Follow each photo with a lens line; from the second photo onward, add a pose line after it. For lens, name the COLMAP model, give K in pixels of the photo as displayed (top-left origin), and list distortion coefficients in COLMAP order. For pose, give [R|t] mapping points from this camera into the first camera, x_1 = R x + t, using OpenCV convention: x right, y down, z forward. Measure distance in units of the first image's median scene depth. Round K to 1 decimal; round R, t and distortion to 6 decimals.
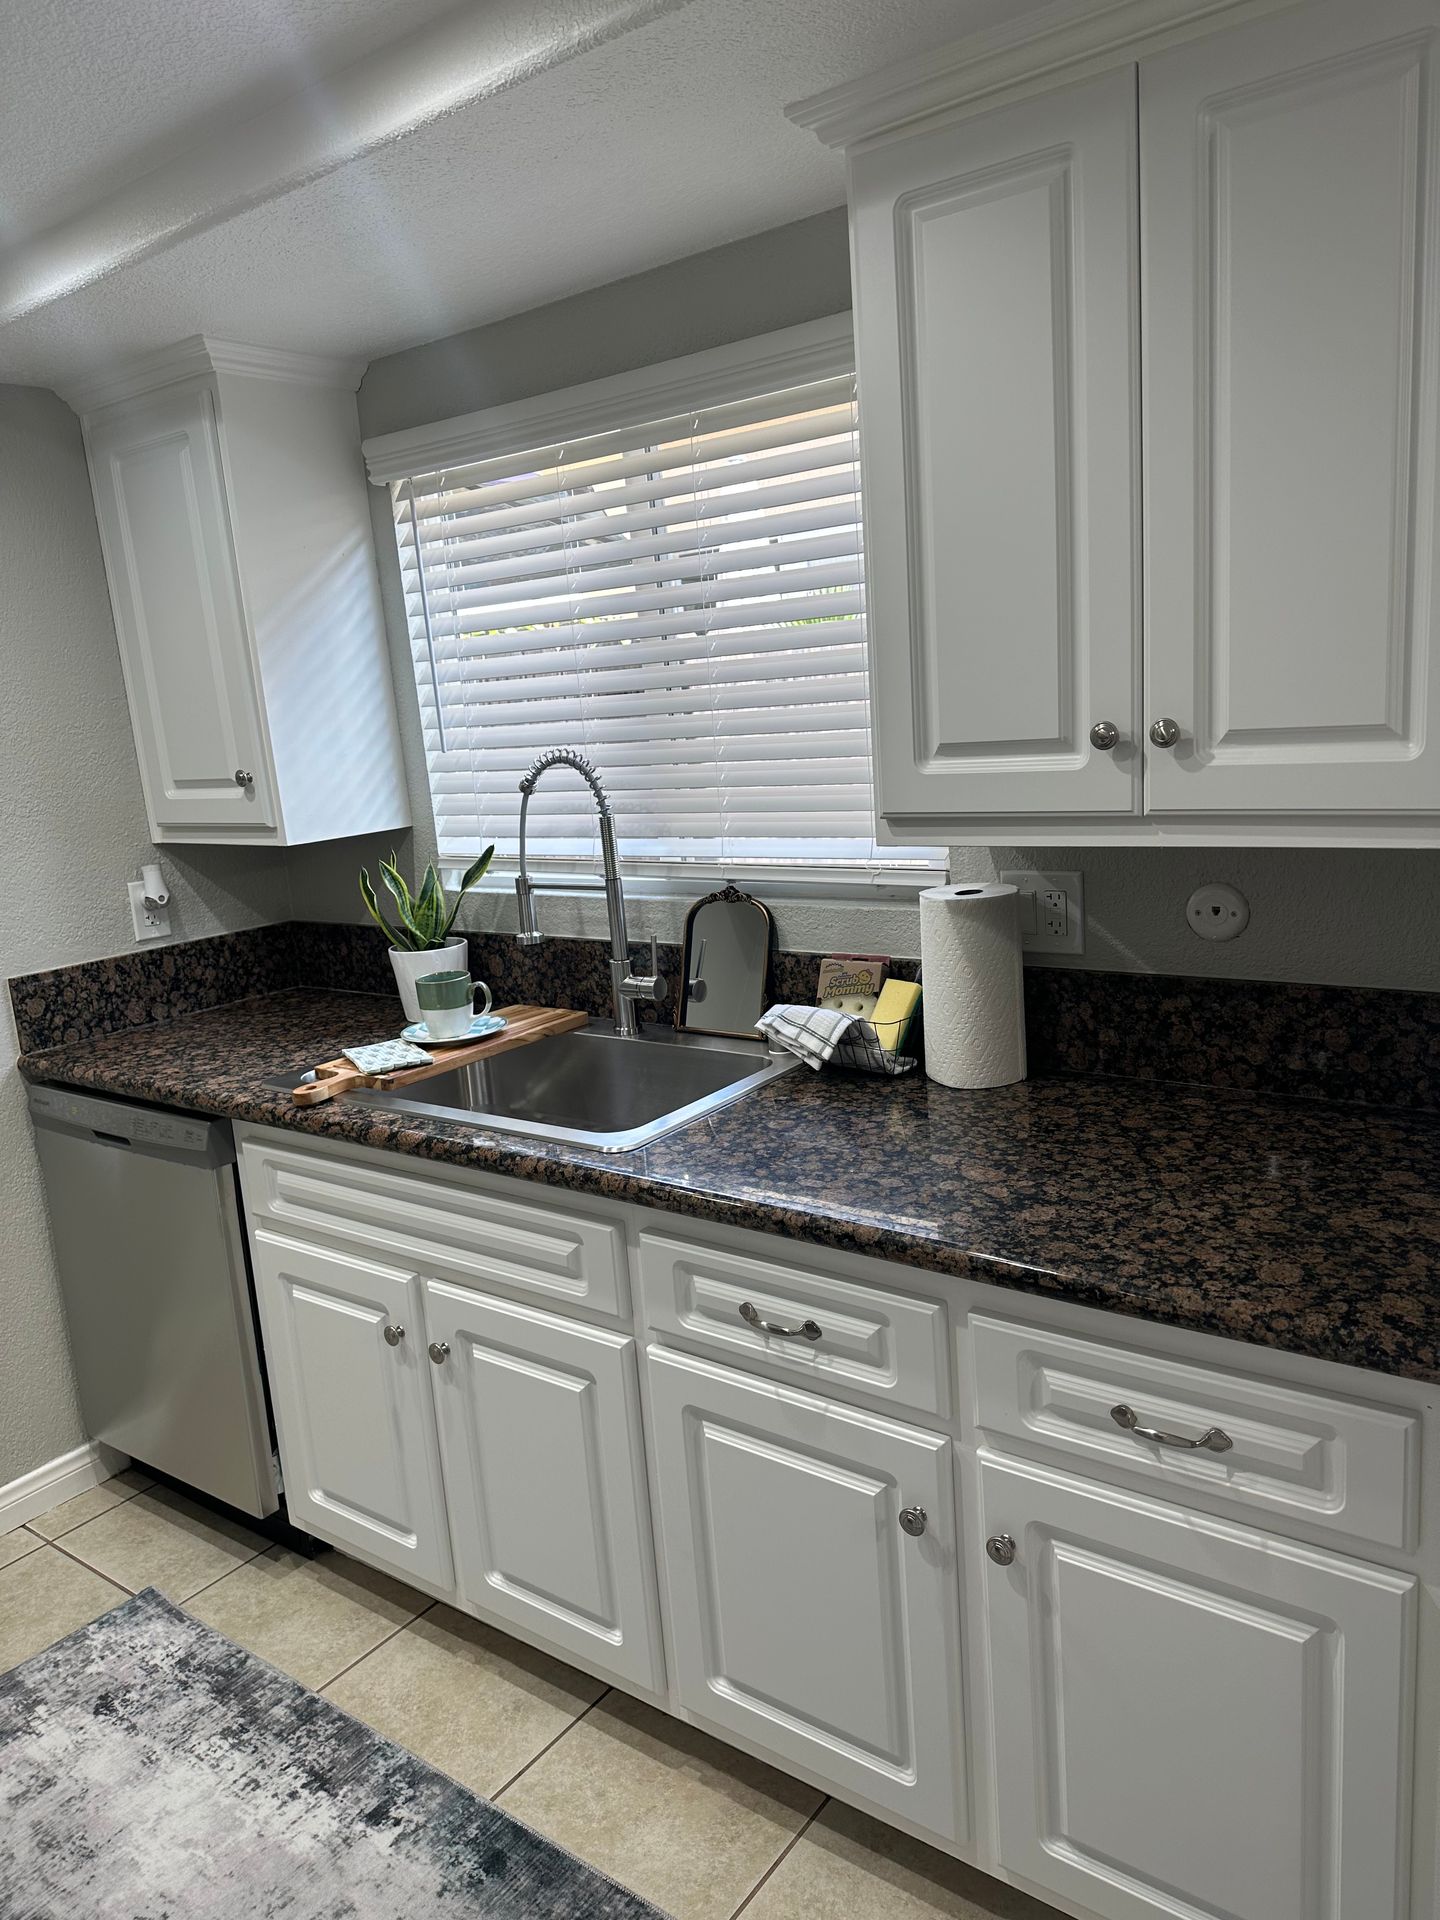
lens RADIAL K [[1355.7, 0, 723.5], [0, 1355.7, 959.8], [0, 0, 1]] dist [0.046898, -0.051097]
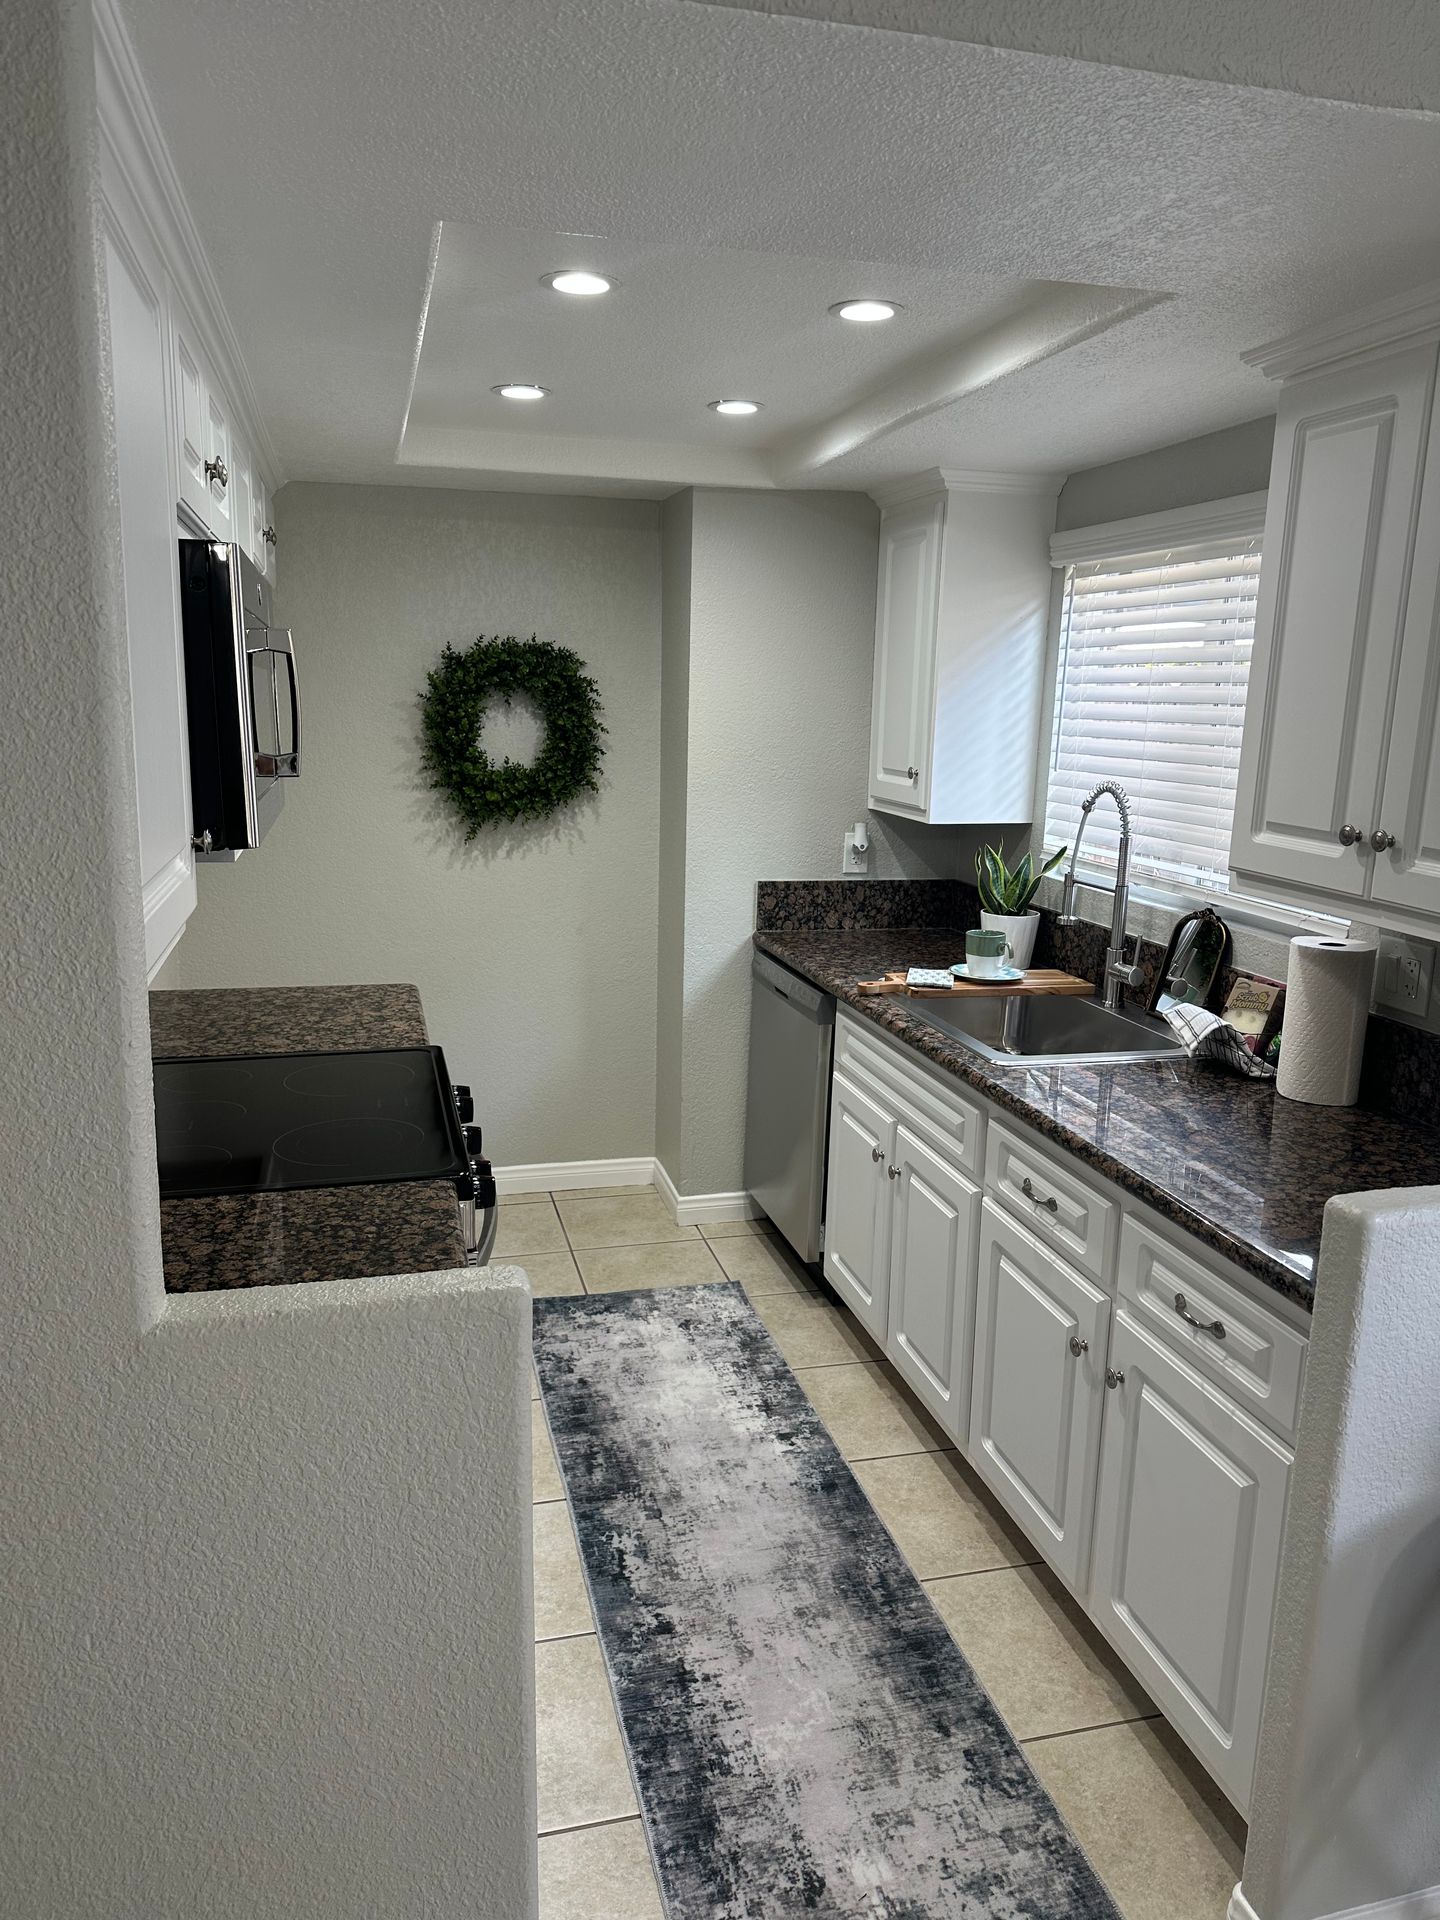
lens RADIAL K [[1355.7, 0, 720.3], [0, 1355.7, 966.4], [0, 0, 1]] dist [0.046898, -0.051097]
pose [[0.775334, 0.220553, -0.591788, 0.459794], [-0.208378, 0.973903, 0.089956, -0.025044], [0.596184, 0.053570, 0.801059, -0.303404]]
